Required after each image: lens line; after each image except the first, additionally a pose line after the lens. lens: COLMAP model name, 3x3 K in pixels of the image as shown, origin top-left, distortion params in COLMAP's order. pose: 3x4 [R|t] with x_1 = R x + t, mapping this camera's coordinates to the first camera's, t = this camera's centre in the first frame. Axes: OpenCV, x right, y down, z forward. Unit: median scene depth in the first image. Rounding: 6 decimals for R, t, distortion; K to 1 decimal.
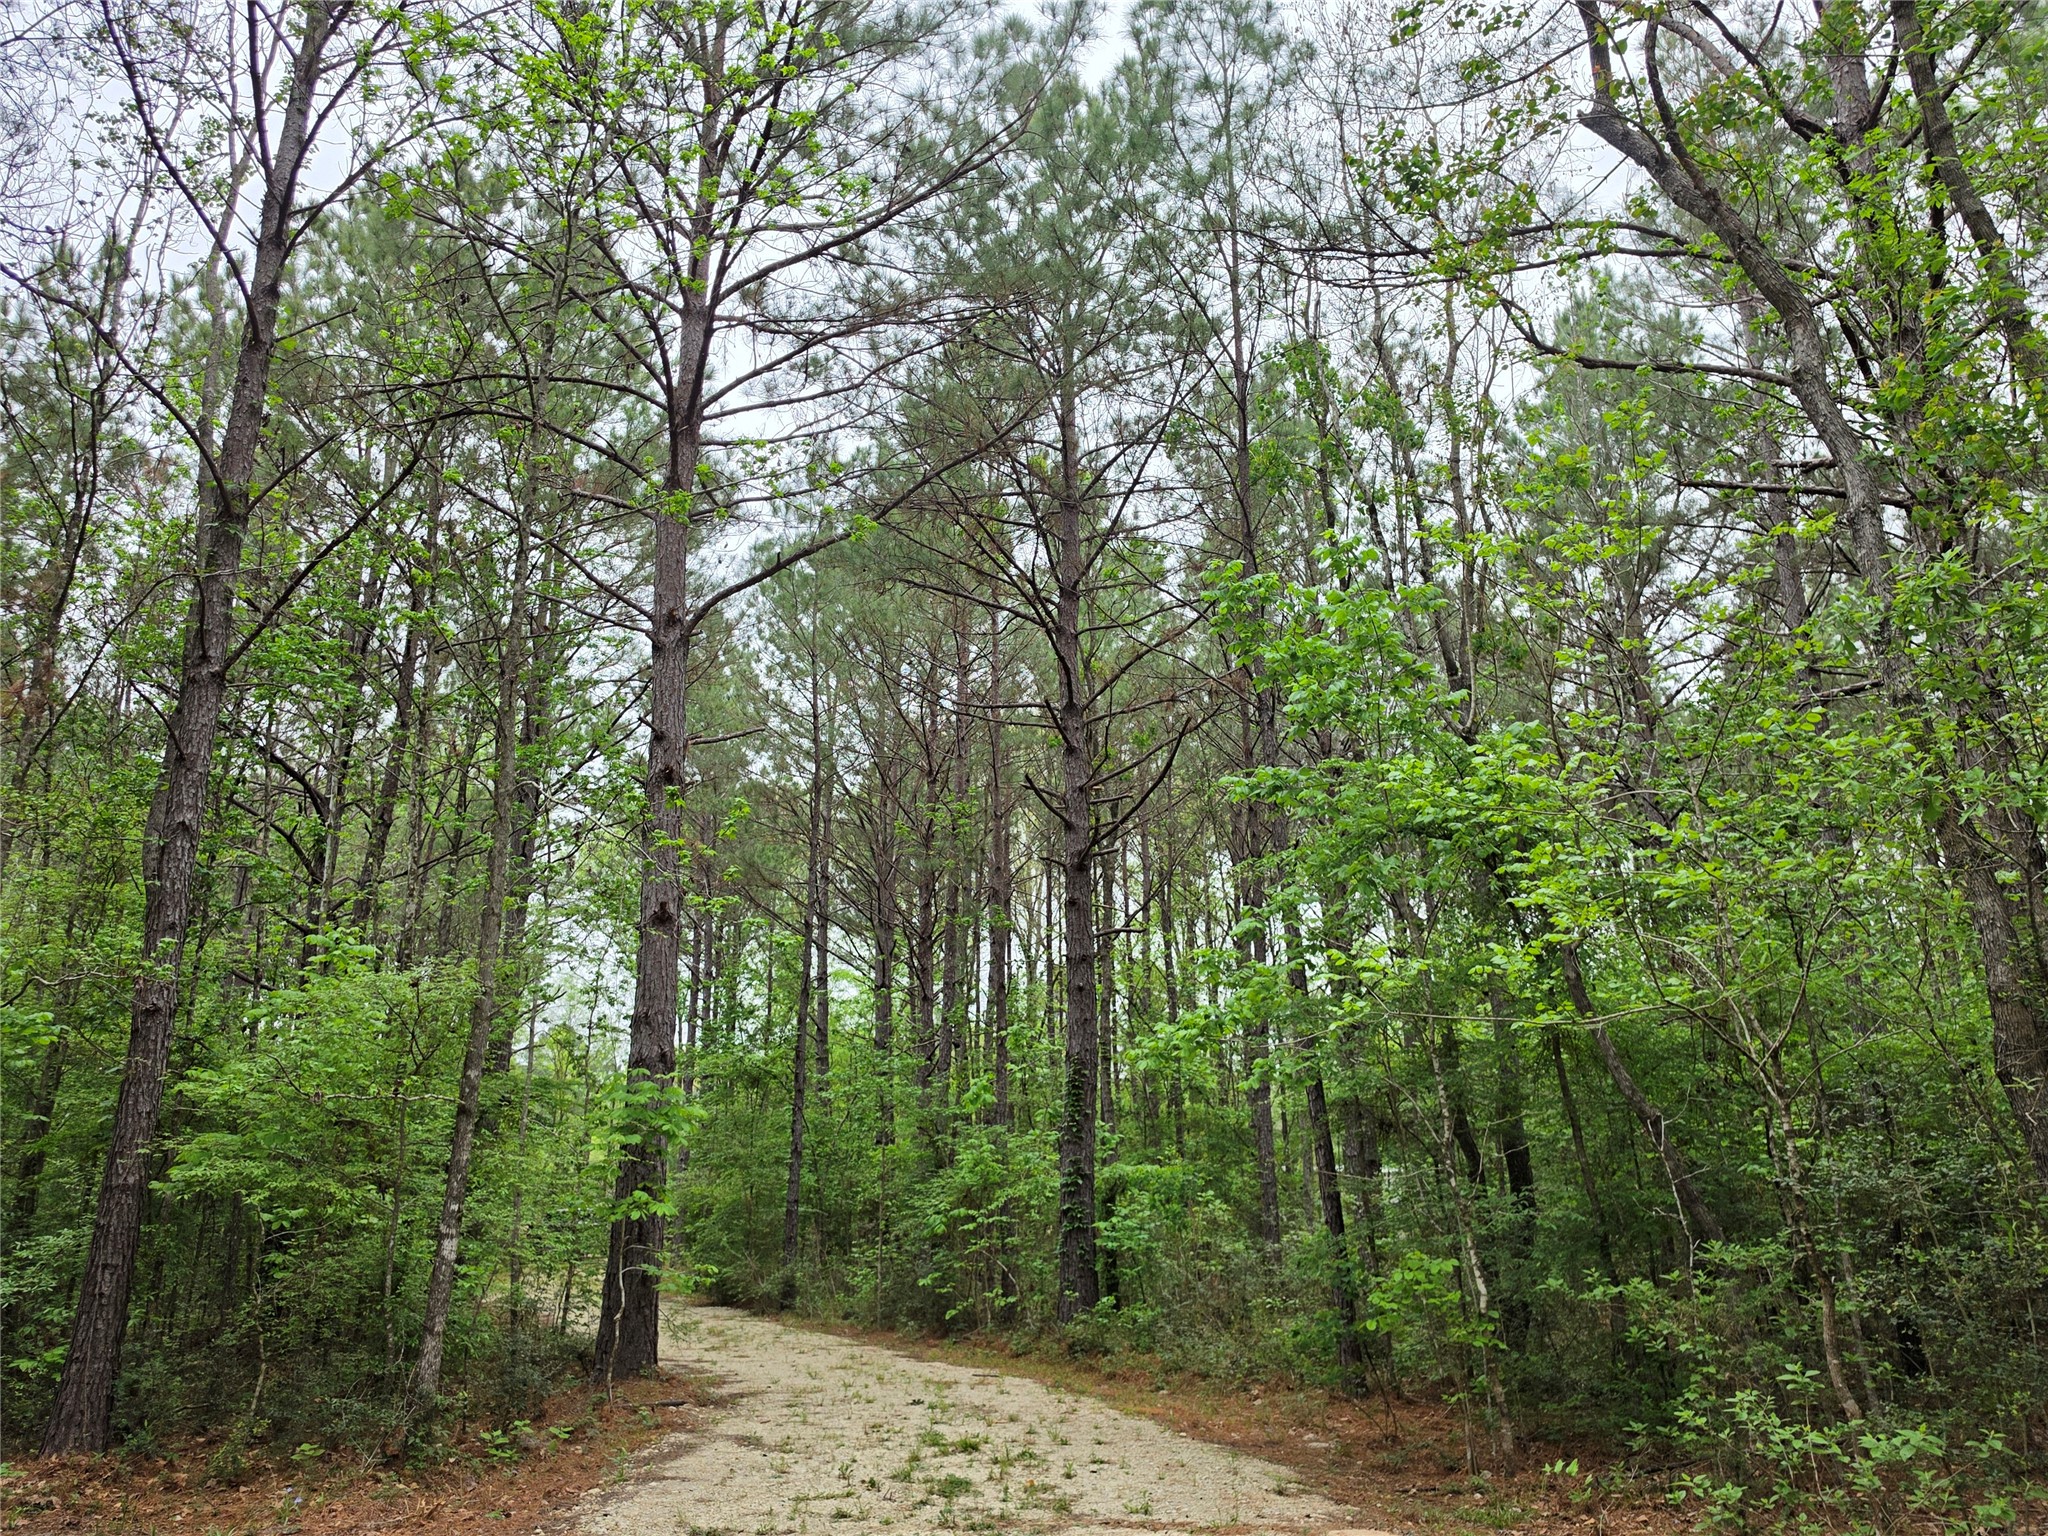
lens RADIAL K [[1458.7, 0, 1022.4], [0, 1458.7, 774.1], [0, 0, 1]] dist [0.002891, -0.009443]
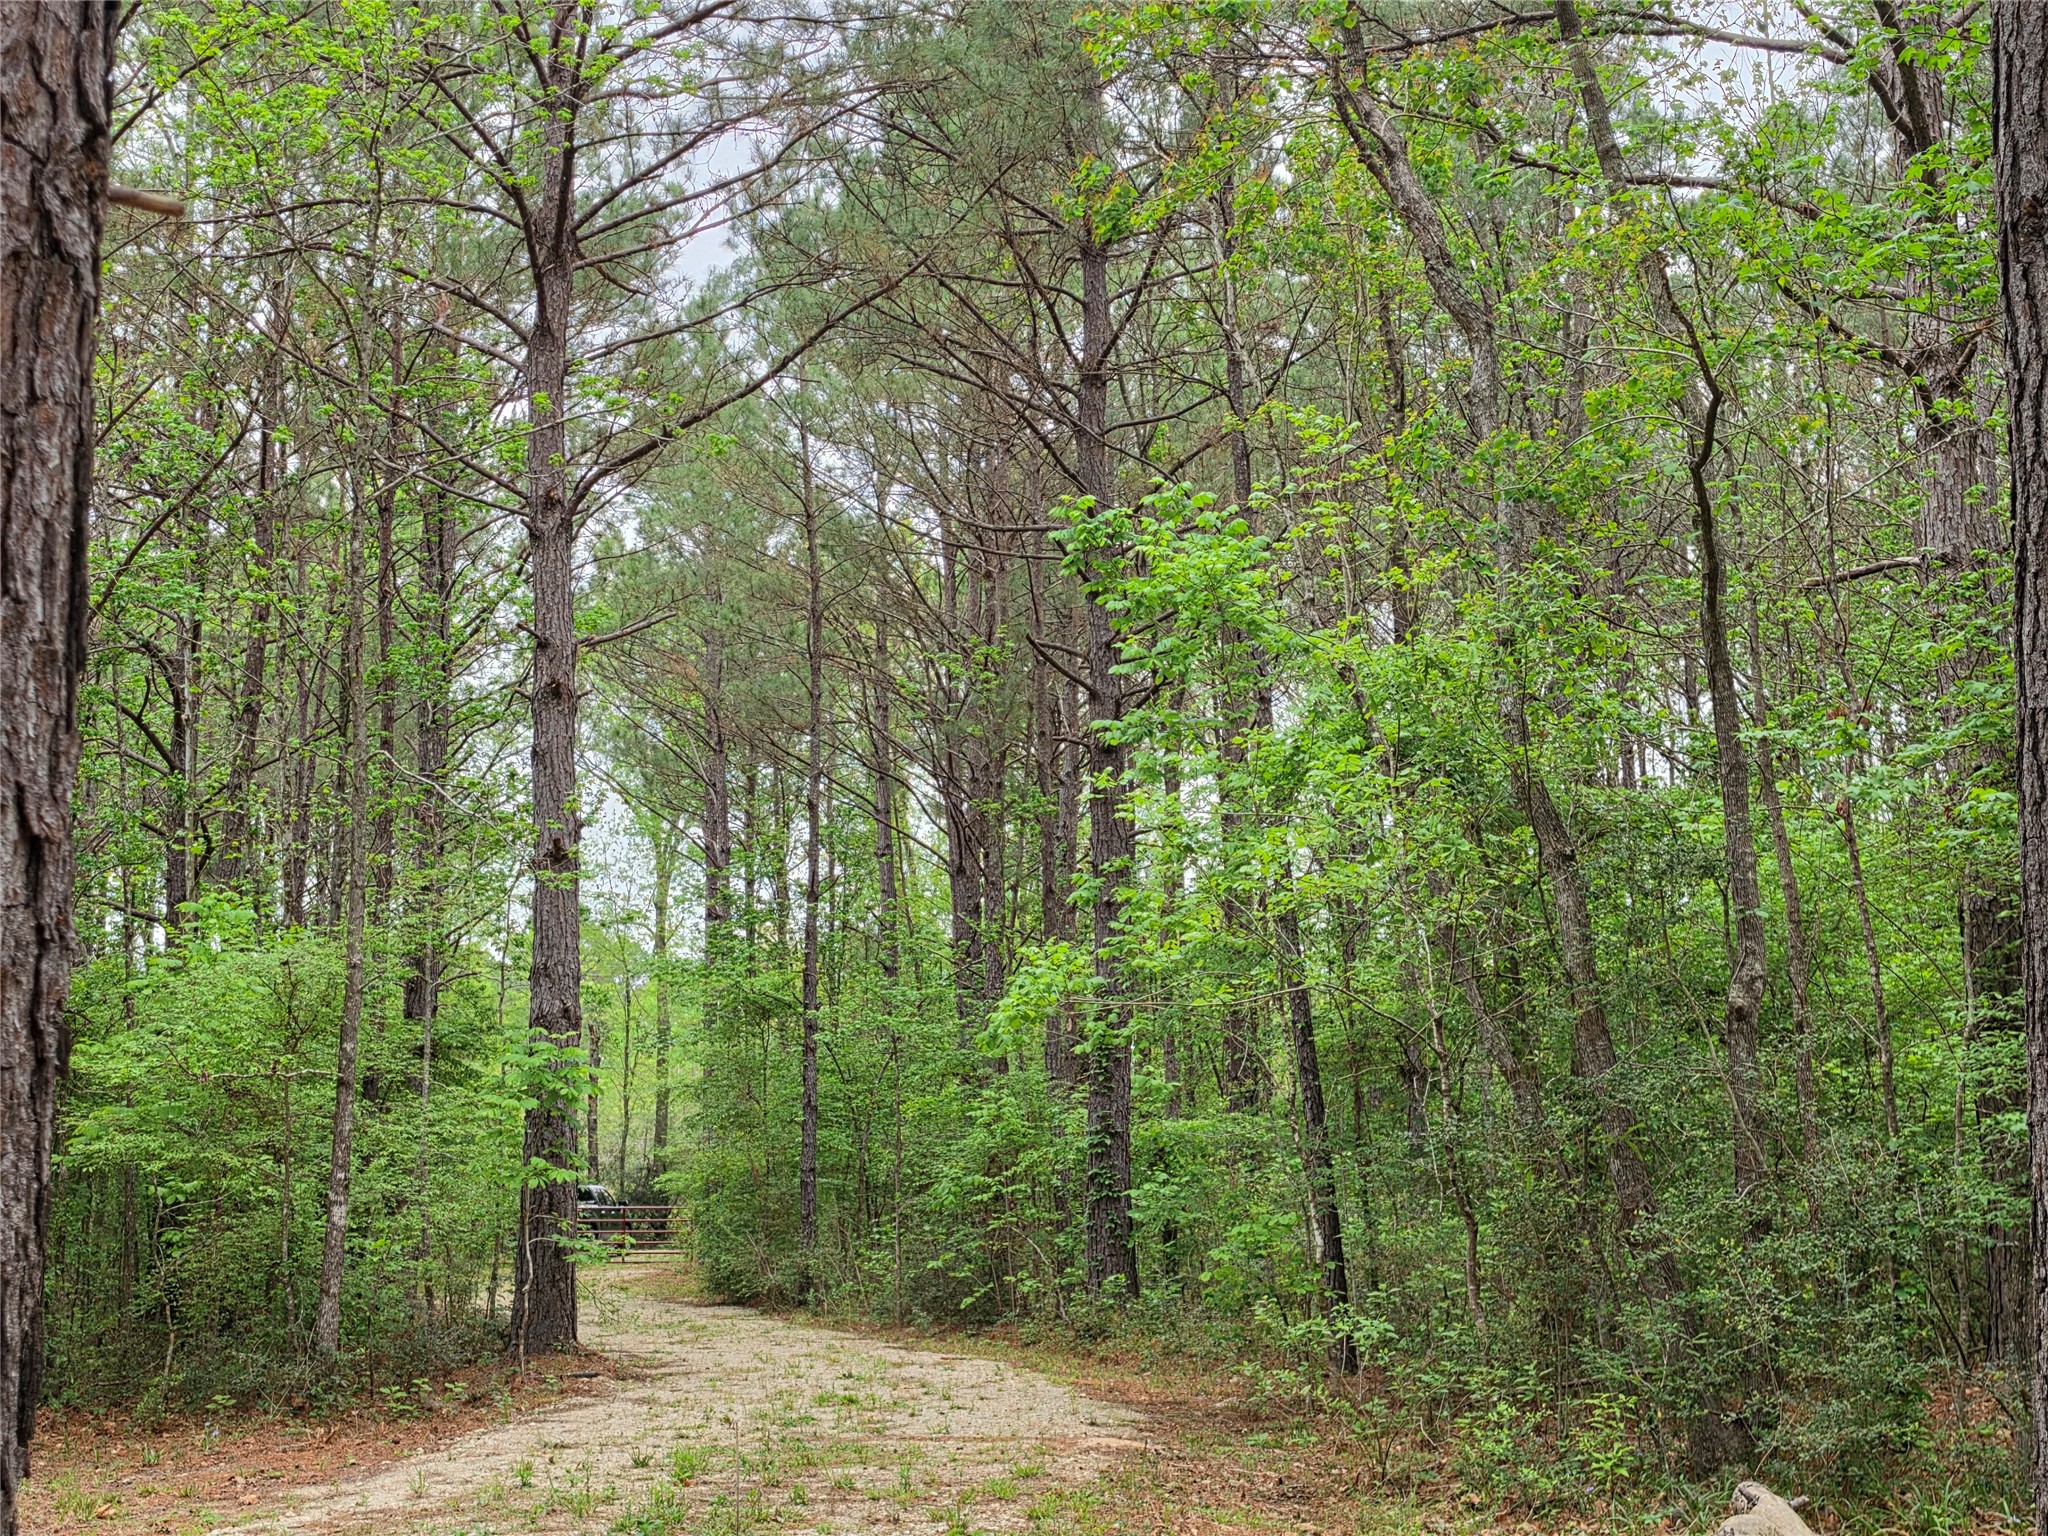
lens RADIAL K [[2554.1, 0, 1024.6], [0, 2554.1, 765.5], [0, 0, 1]] dist [0.020329, 0.000000]
pose [[0.991309, -0.031267, -0.127783, 0.246389], [0.047134, 0.991274, 0.123101, -0.140908], [0.122819, -0.128054, 0.984133, -0.507434]]
